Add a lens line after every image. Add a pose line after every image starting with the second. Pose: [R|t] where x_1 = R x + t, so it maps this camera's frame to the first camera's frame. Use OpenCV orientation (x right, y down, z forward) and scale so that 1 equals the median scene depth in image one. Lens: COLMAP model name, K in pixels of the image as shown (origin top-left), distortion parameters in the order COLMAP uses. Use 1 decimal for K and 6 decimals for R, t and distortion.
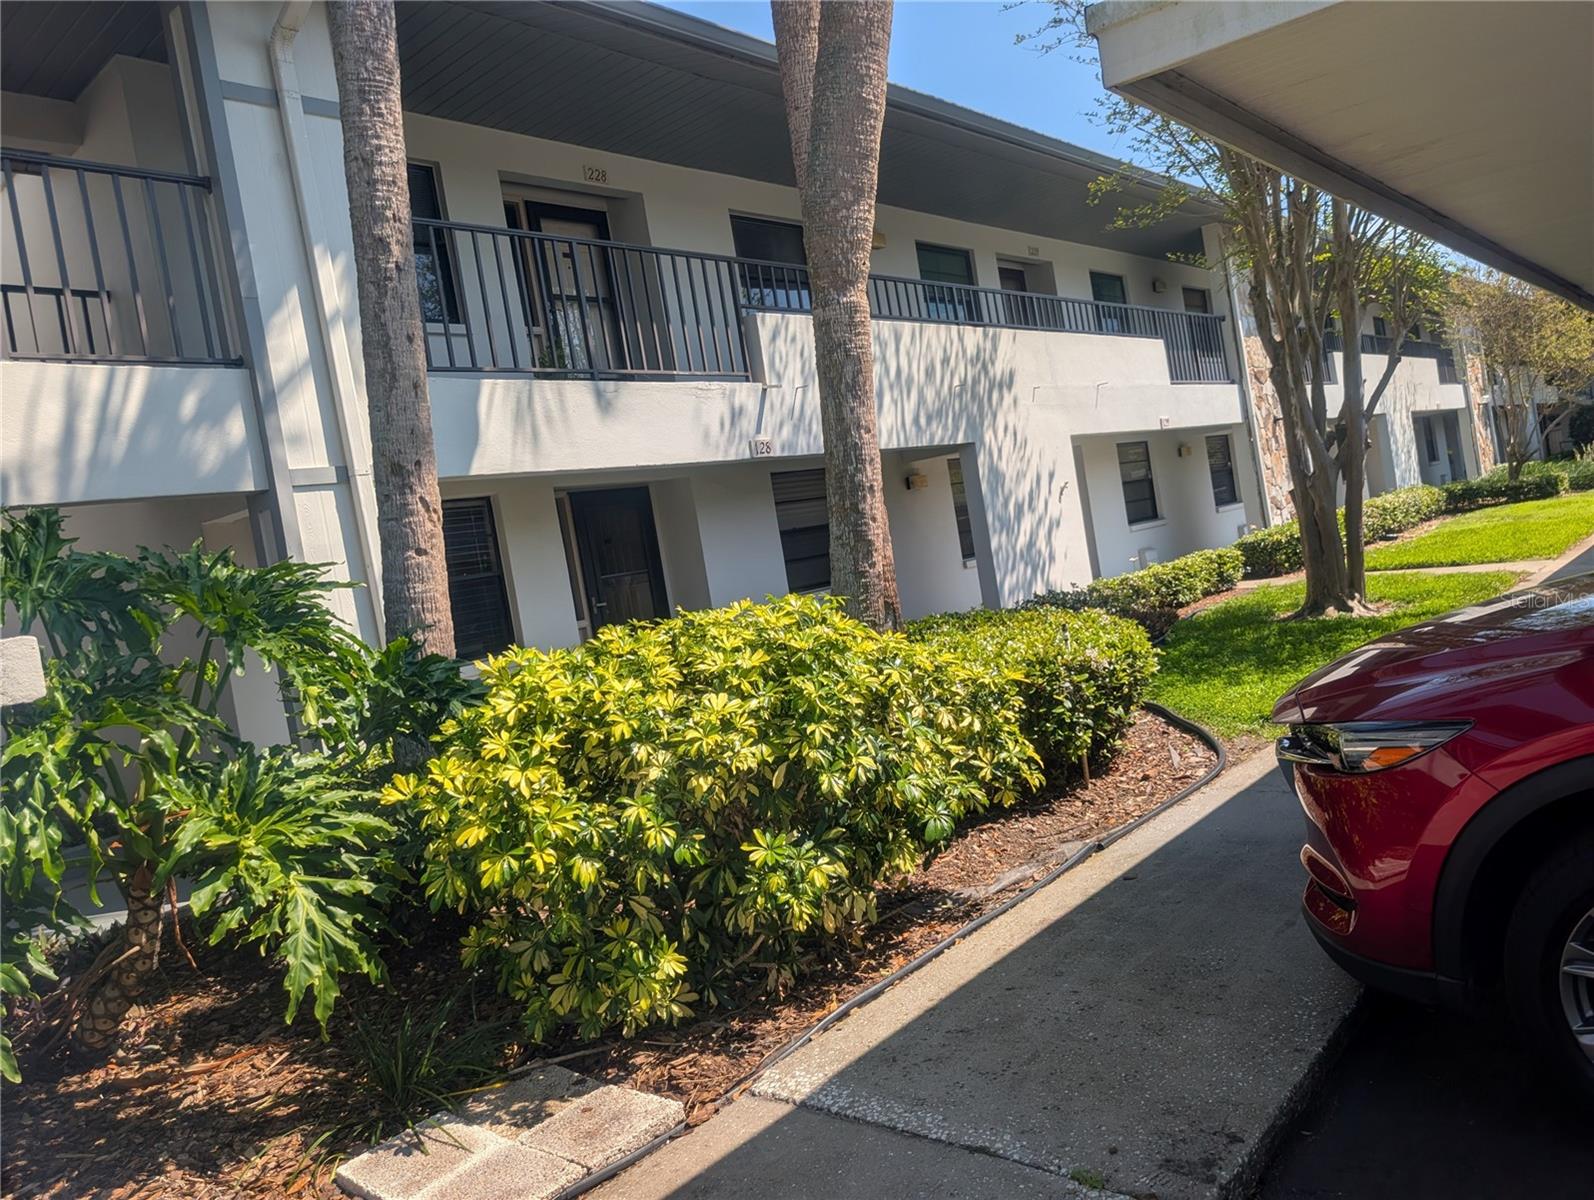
lens RADIAL K [[1130.3, 0, 797.0], [0, 1130.3, 600.0], [0, 0, 1]] dist [-0.002138, -0.001631]
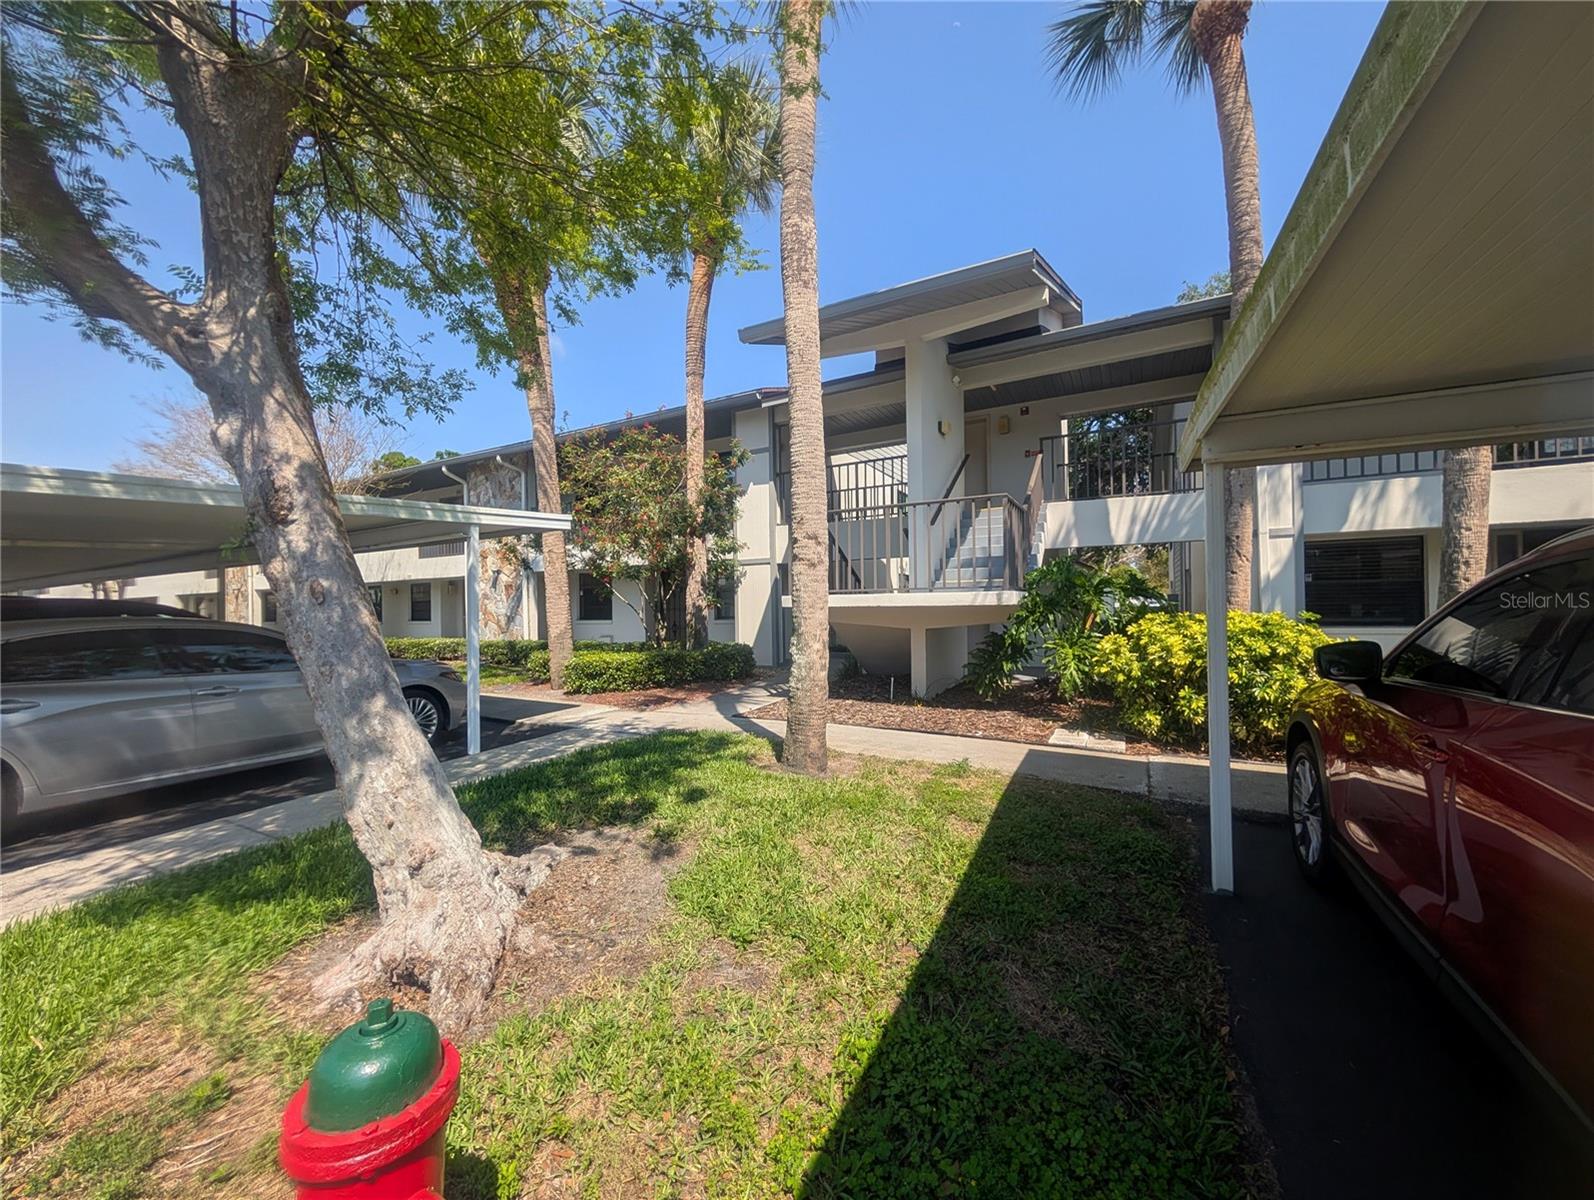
lens RADIAL K [[556.0, 0, 797.0], [0, 556.0, 600.0], [0, 0, 1]] dist [-0.000195, 0.000000]
pose [[0.219215, 0.148428, -0.964320, 1.114925], [-0.064365, 0.988408, 0.137504, -0.153348], [0.973551, 0.031925, 0.226228, -0.325993]]
